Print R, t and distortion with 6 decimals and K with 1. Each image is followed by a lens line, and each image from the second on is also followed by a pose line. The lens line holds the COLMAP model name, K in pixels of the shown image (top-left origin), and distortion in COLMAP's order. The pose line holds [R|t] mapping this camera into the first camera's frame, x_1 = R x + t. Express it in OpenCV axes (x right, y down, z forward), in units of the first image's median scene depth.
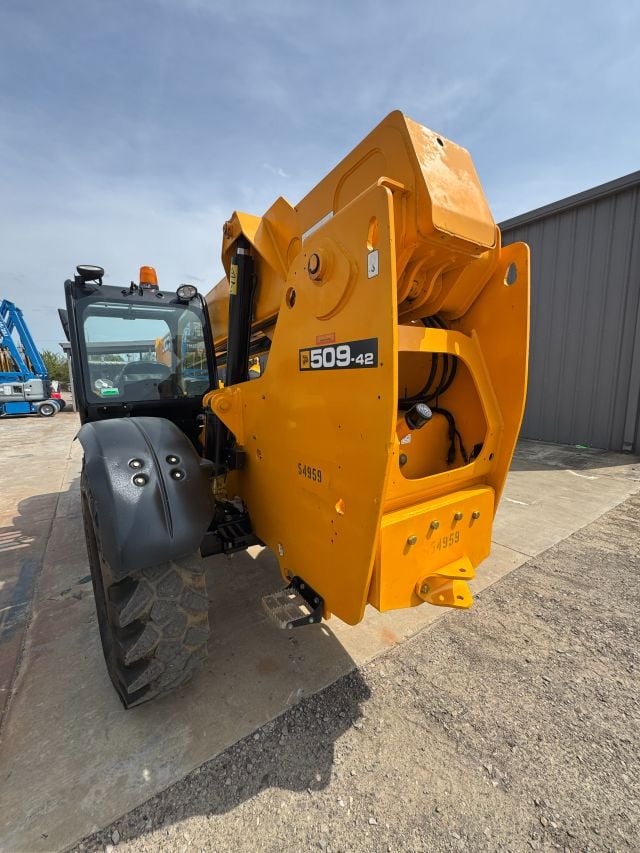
lens RADIAL K [[341.9, 0, 320.1], [0, 341.9, 428.2], [0, 0, 1]] dist [-0.002647, 0.000070]
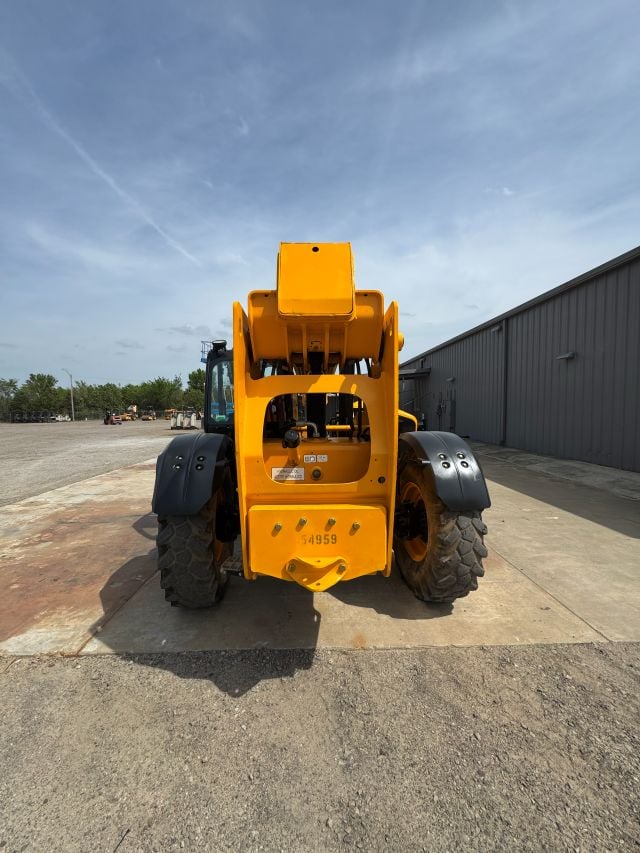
lens RADIAL K [[341.9, 0, 320.1], [0, 341.9, 428.2], [0, 0, 1]] dist [-0.002647, 0.000070]
pose [[0.839009, 0.038325, -0.542766, 0.964521], [-0.083723, 0.994730, -0.059180, -0.005034], [0.537637, 0.095095, 0.837797, -0.100304]]
